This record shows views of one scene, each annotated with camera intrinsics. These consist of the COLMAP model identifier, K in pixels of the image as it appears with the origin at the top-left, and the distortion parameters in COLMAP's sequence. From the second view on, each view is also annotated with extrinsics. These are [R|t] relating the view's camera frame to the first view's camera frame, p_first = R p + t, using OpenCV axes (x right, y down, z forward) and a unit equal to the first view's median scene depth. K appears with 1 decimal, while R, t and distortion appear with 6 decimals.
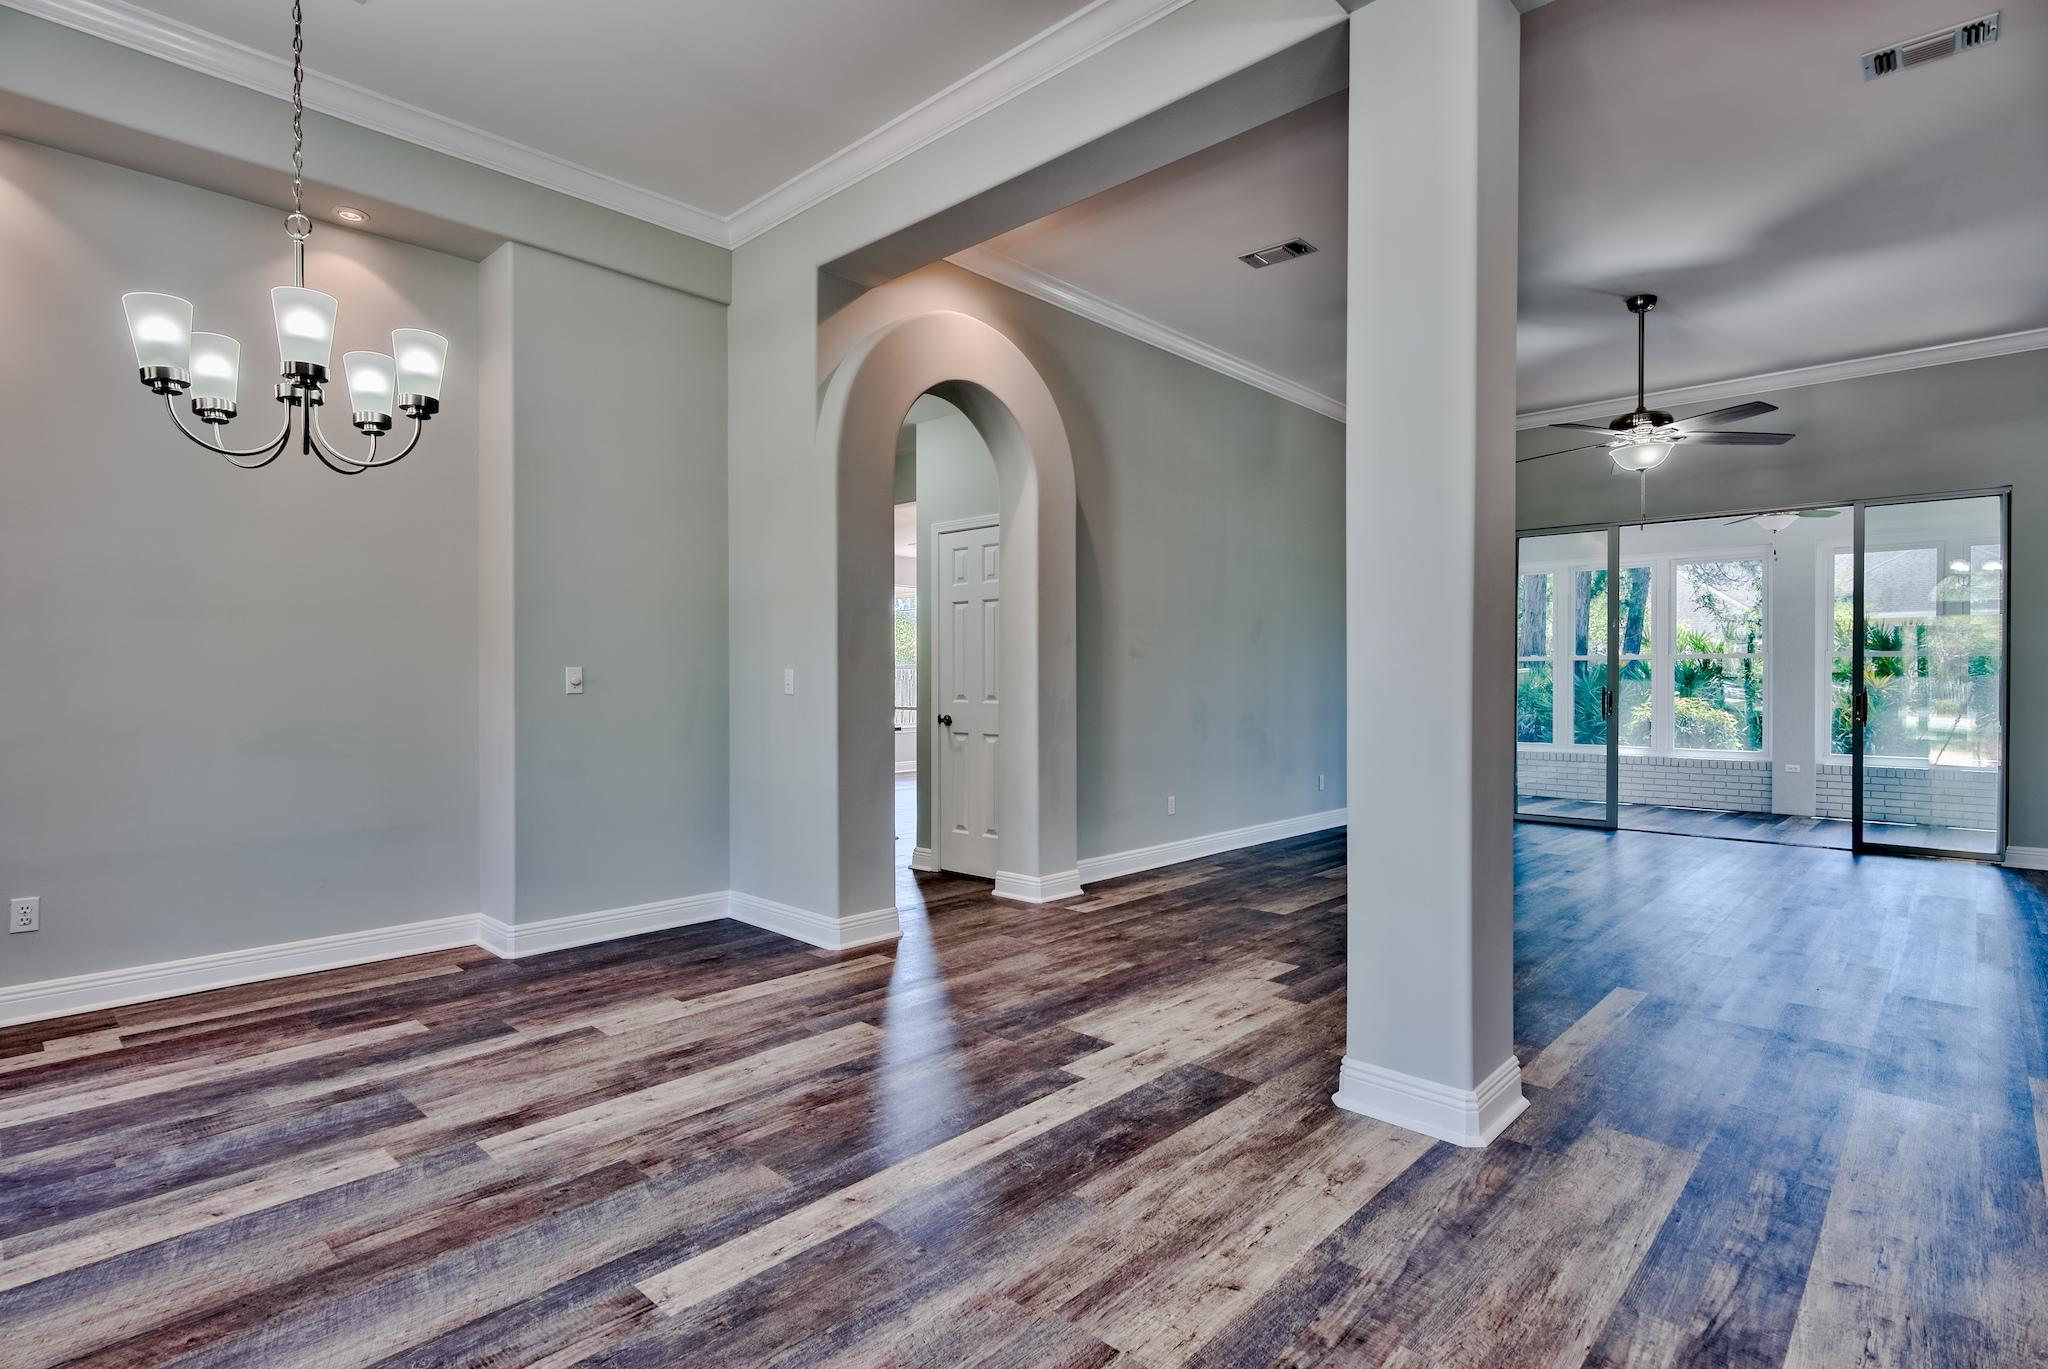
lens RADIAL K [[1006.9, 0, 1026.1], [0, 1006.9, 682.8], [0, 0, 1]] dist [-0.002503, -0.003292]
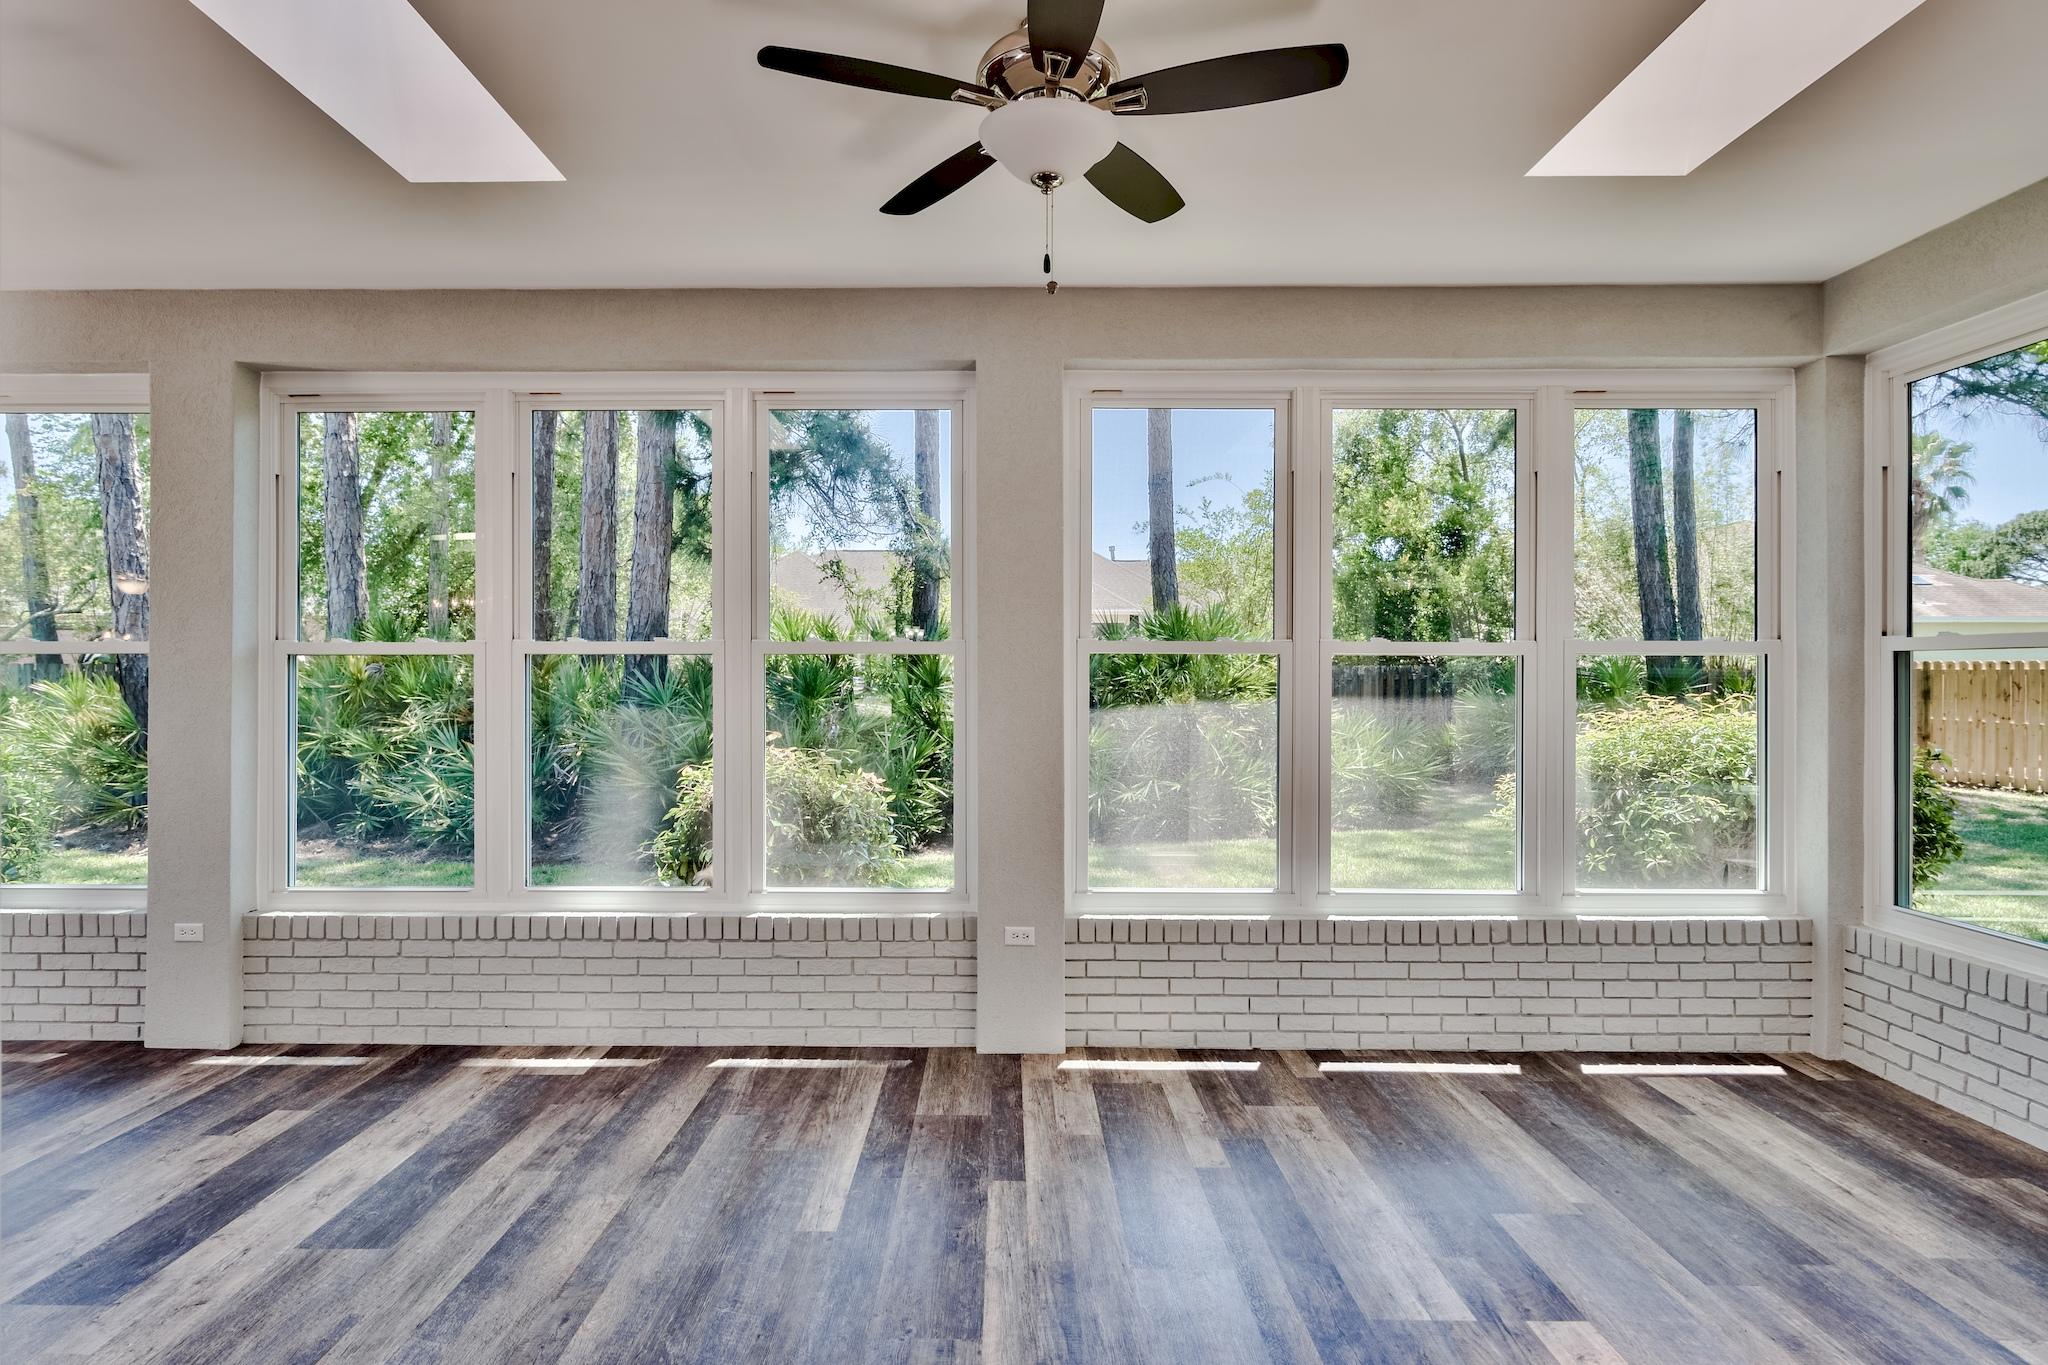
lens RADIAL K [[1069.3, 0, 1018.6], [0, 1069.3, 655.0], [0, 0, 1]] dist [0.001446, -0.001758]
pose [[0.719653, 0.011348, 0.694242, 1.582300], [0.000338, 0.999861, -0.016694, -0.061343], [-0.694334, 0.012249, 0.719548, 2.347846]]
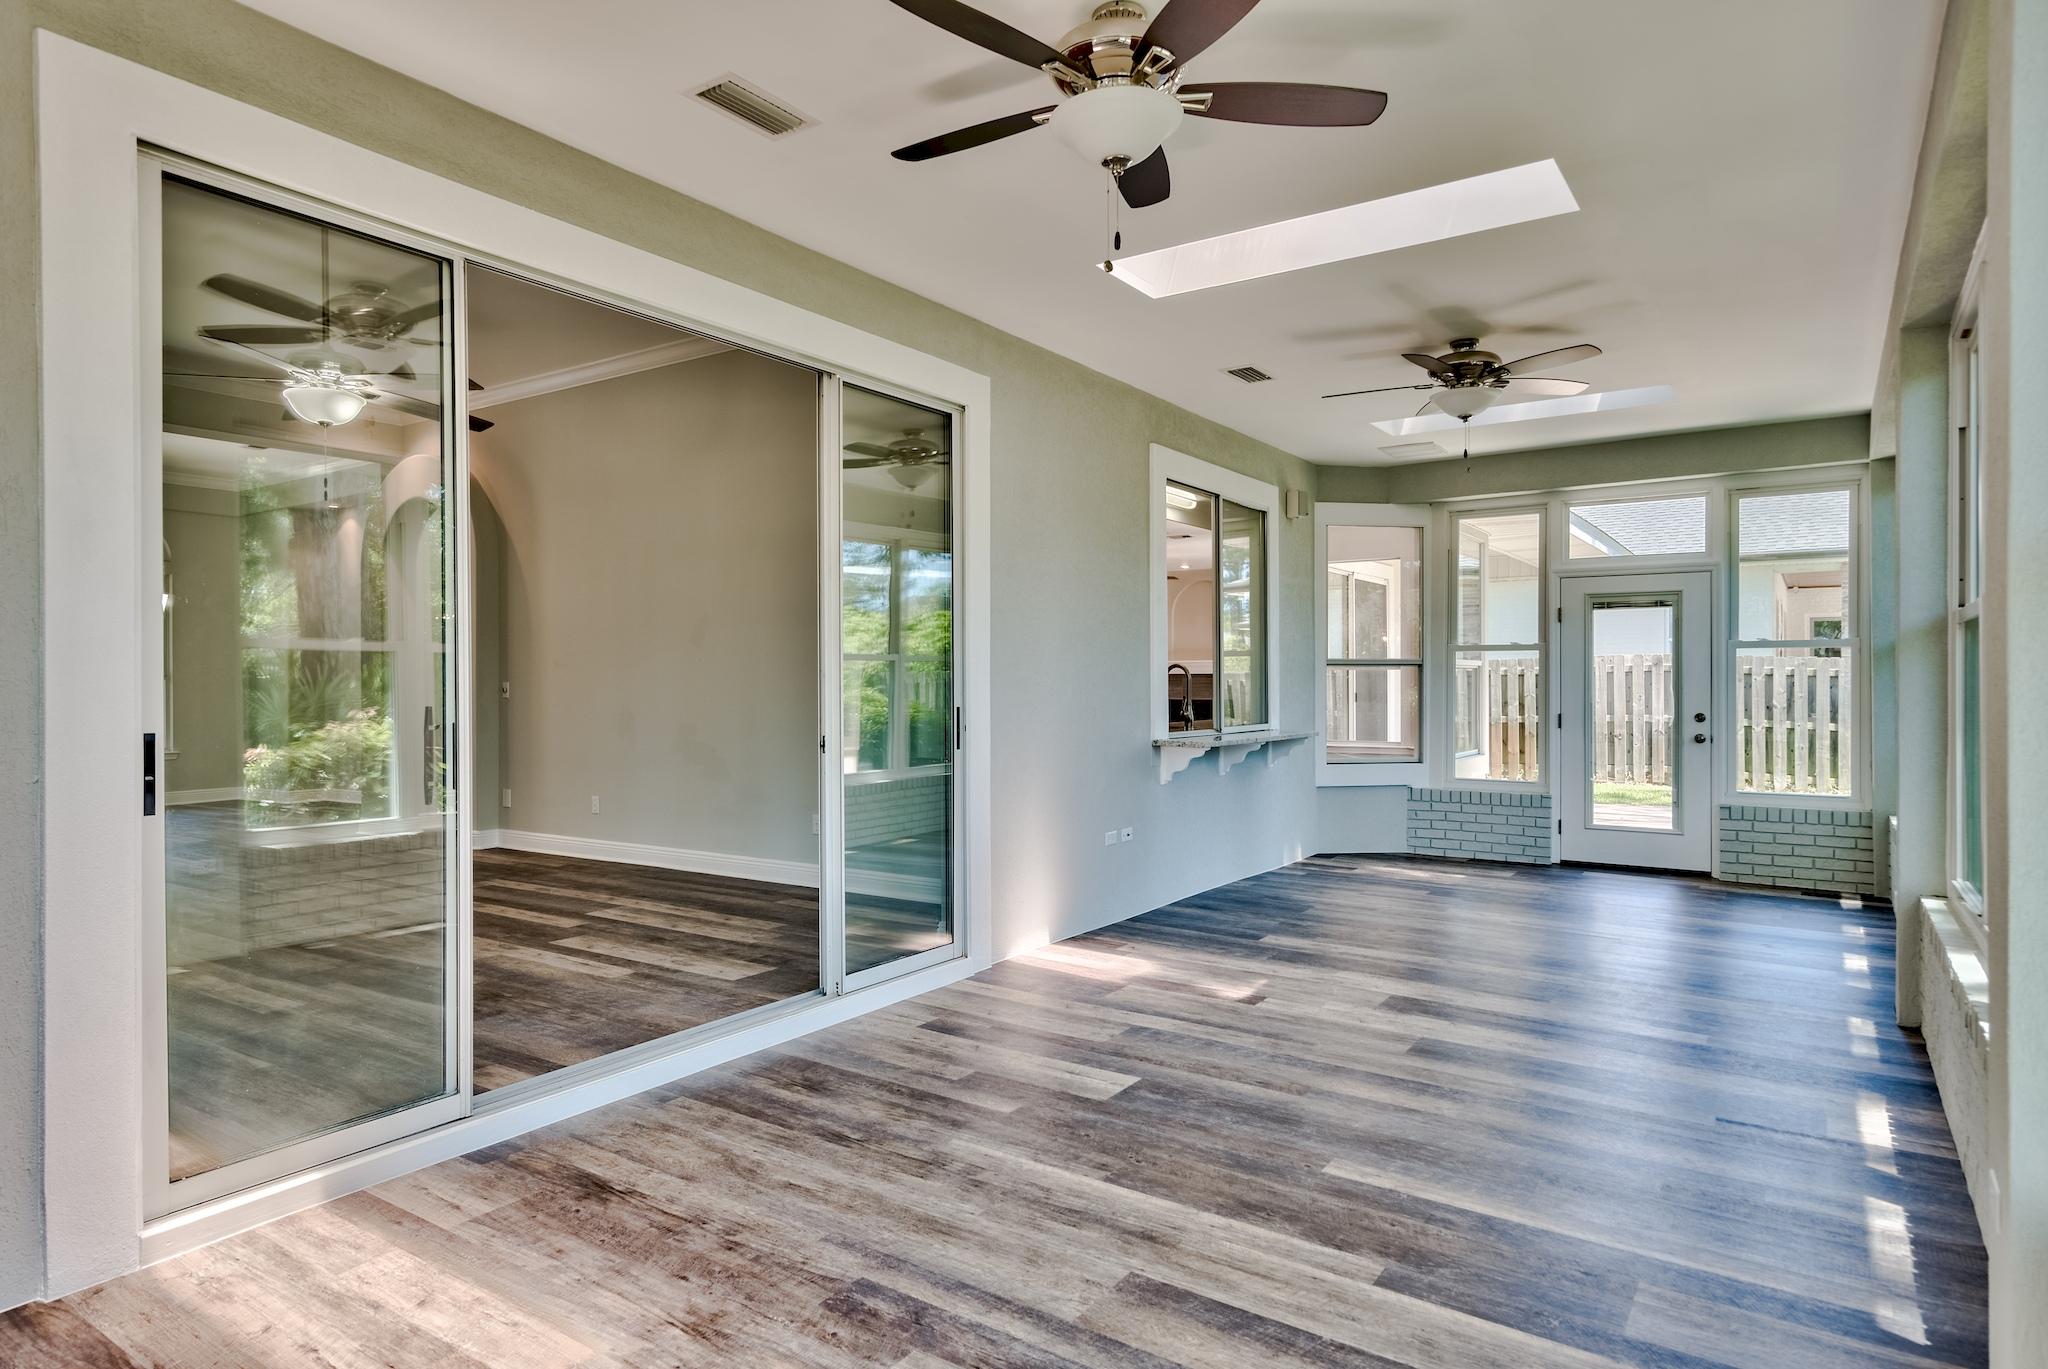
lens RADIAL K [[1169.5, 0, 1012.8], [0, 1169.5, 680.6], [0, 0, 1]] dist [0.006169, -0.000622]
pose [[0.157895, -0.002276, -0.987453, 3.161183], [0.000907, 0.999997, -0.002160, -0.013718], [0.987455, -0.000555, 0.157897, 2.703630]]
